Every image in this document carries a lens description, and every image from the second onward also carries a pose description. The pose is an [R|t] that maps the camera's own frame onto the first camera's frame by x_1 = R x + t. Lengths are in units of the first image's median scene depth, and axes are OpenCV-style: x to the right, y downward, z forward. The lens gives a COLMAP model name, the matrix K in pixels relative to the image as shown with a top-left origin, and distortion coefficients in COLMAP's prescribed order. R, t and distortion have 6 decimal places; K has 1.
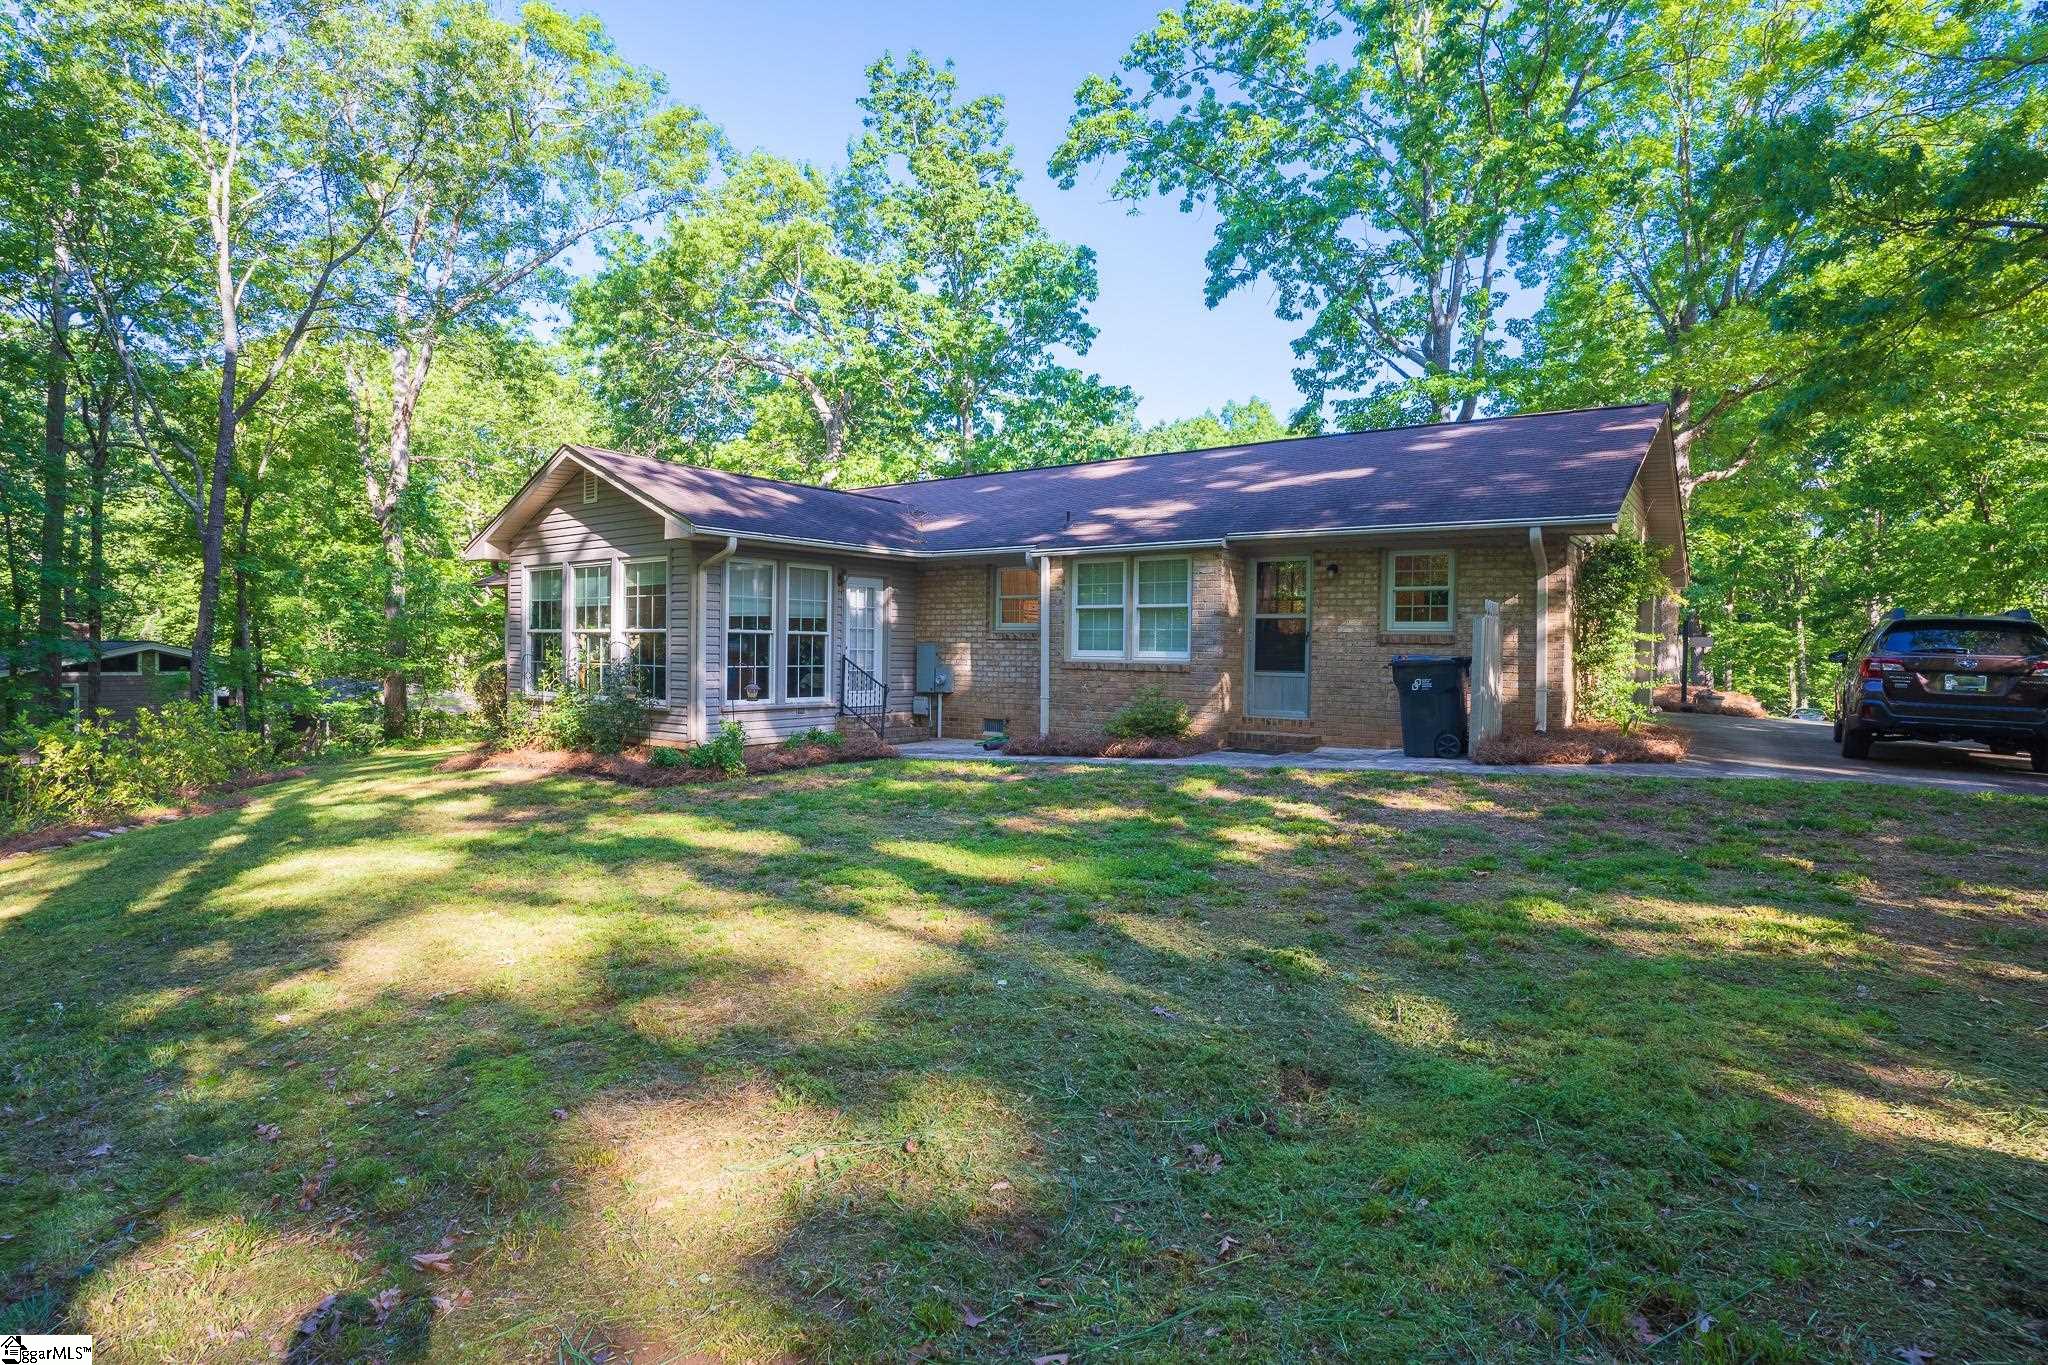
lens RADIAL K [[1032.0, 0, 1024.0], [0, 1032.0, 682.5], [0, 0, 1]] dist [-0.082286, 0.034373]
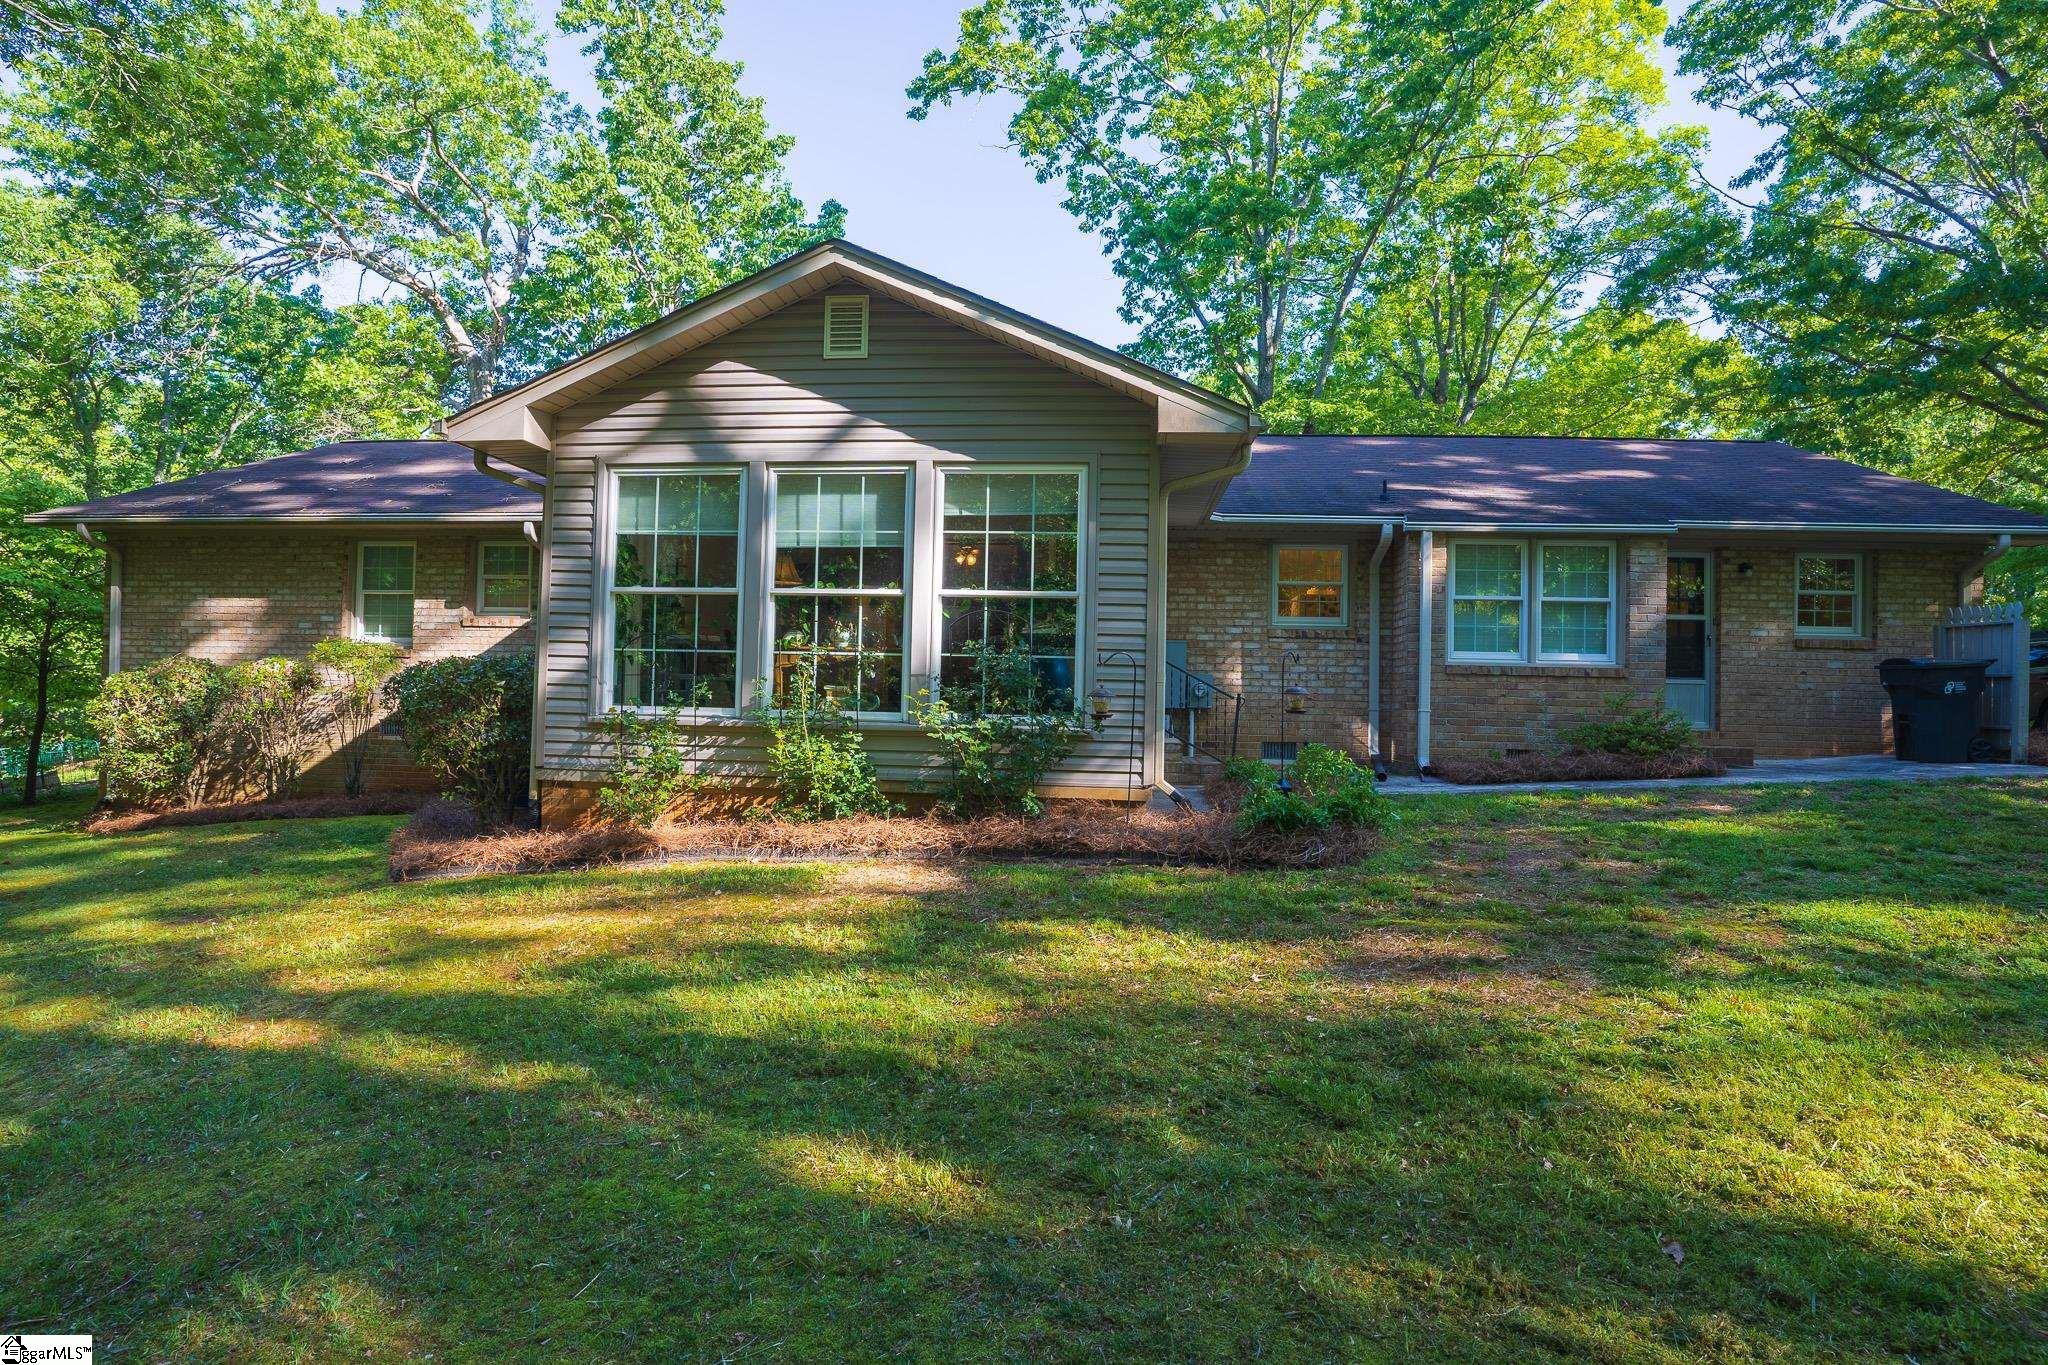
lens RADIAL K [[1032.0, 0, 1024.0], [0, 1032.0, 682.5], [0, 0, 1]] dist [-0.082286, 0.034373]
pose [[0.852561, 0.009522, 0.522541, -0.649846], [0.006322, 0.999573, -0.028531, 0.013928], [-0.522589, 0.027628, 0.852137, 0.501074]]
